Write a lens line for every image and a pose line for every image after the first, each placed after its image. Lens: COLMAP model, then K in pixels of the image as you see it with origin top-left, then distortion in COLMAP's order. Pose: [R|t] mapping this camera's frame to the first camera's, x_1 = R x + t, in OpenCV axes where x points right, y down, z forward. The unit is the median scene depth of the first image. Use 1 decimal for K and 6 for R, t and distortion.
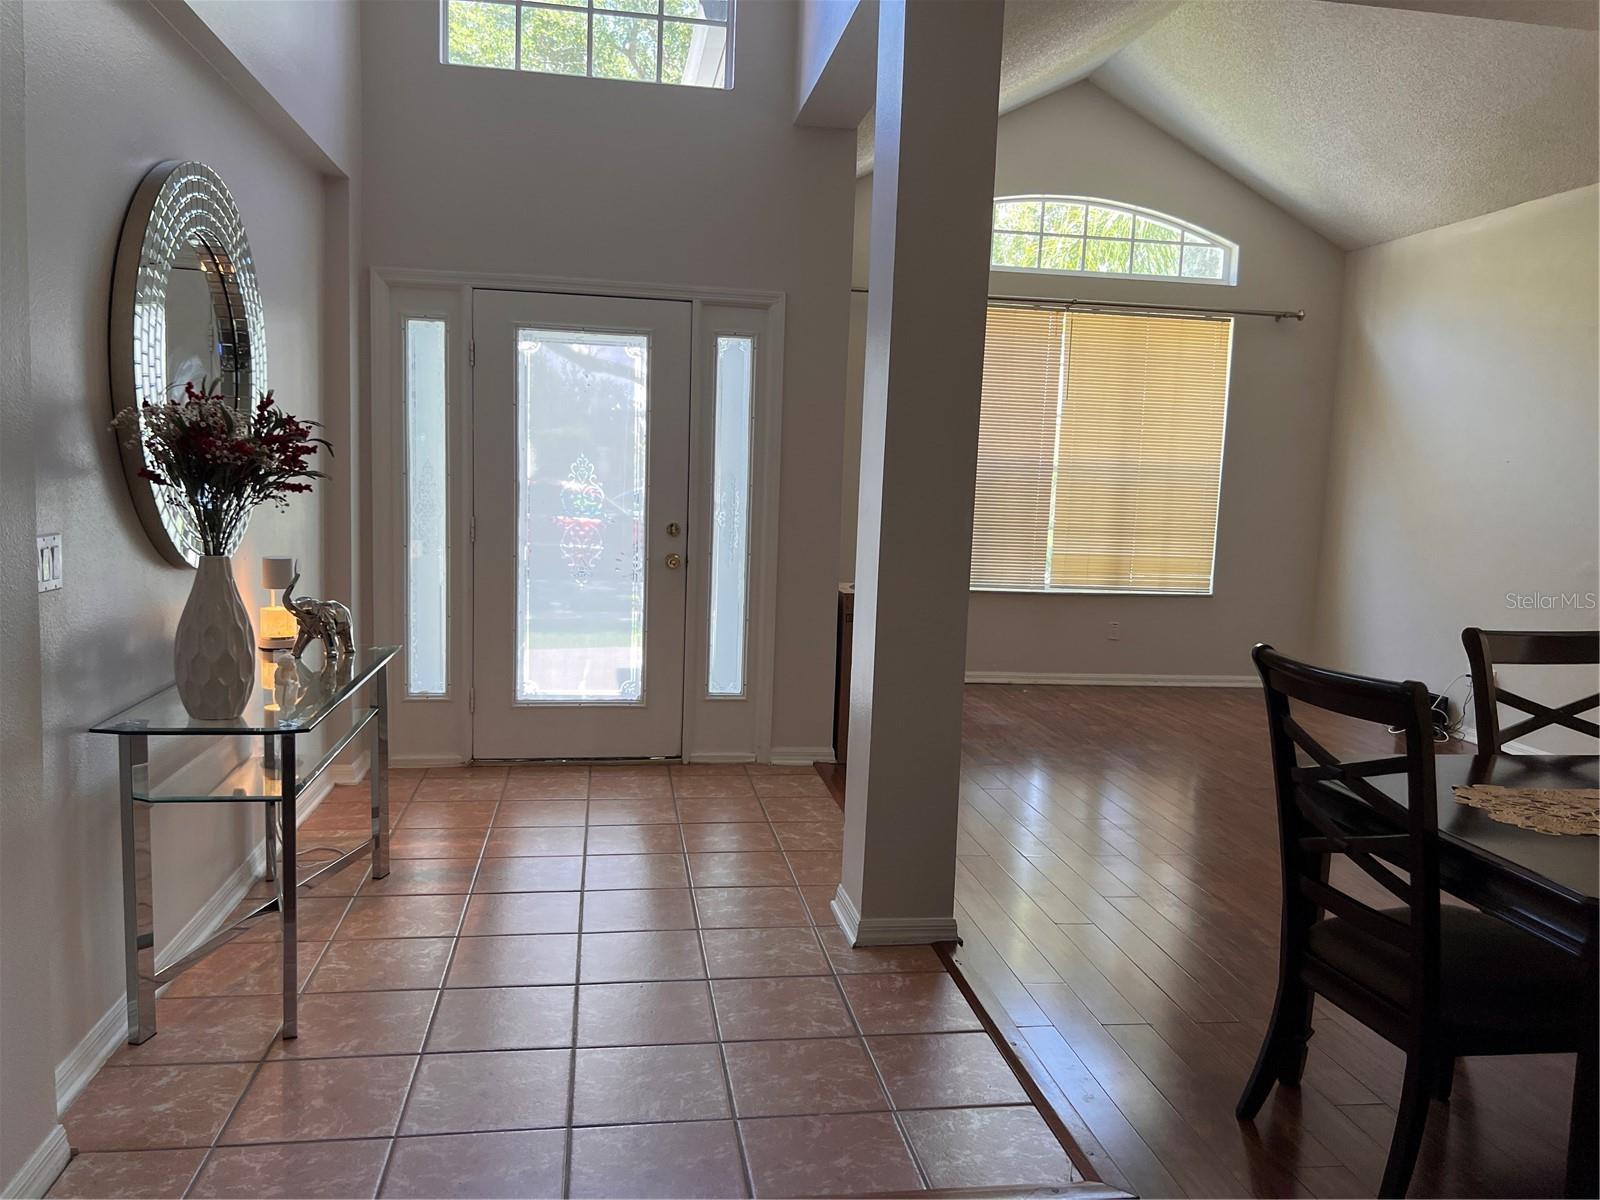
lens RADIAL K [[1202.8, 0, 800.0], [0, 1202.8, 600.0], [0, 0, 1]] dist [0.107052, -0.192750]
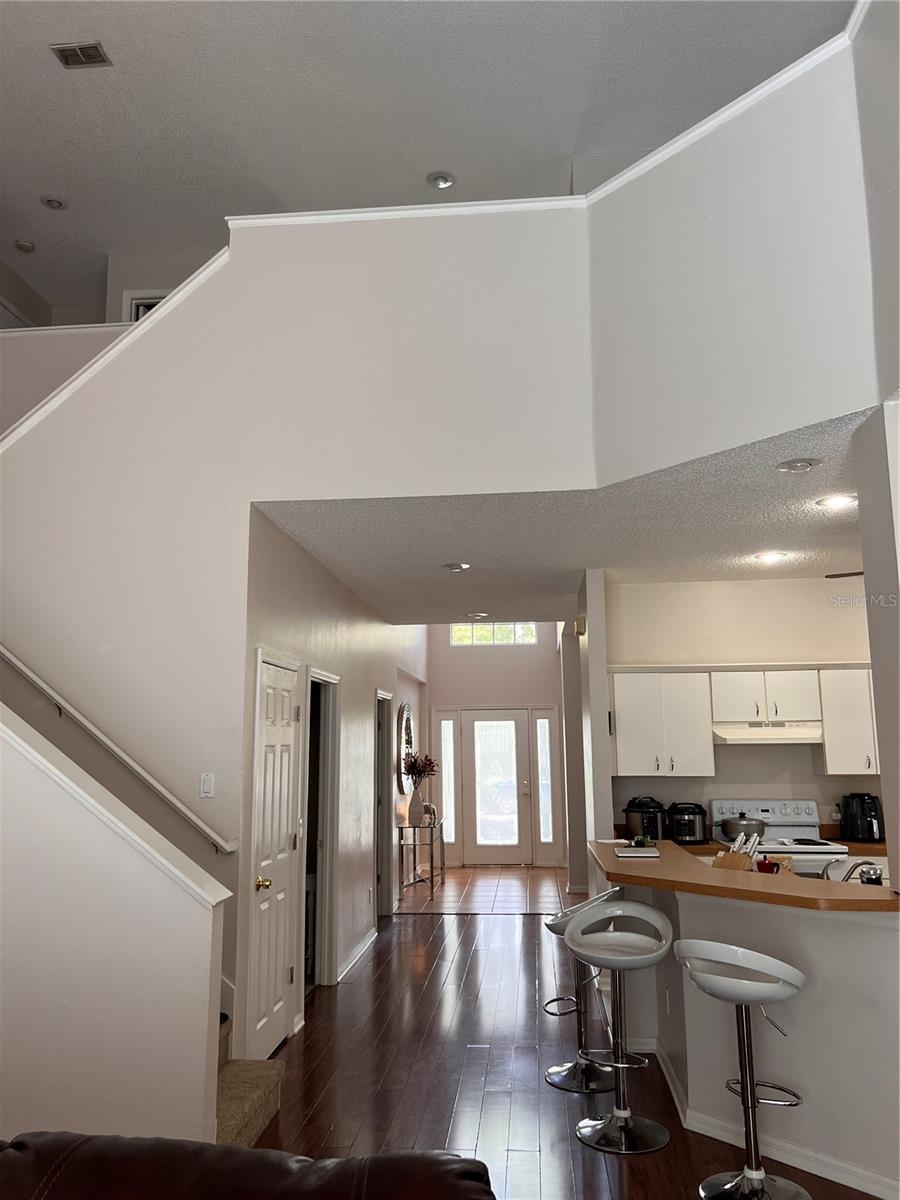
lens RADIAL K [[902.1, 0, 450.0], [0, 902.1, 600.0], [0, 0, 1]] dist [0.107052, -0.192750]
pose [[0.967882, -0.088871, -0.235175, 0.291370], [0.022553, 0.962357, -0.270853, 0.112656], [0.250393, 0.256850, 0.933451, -1.308705]]
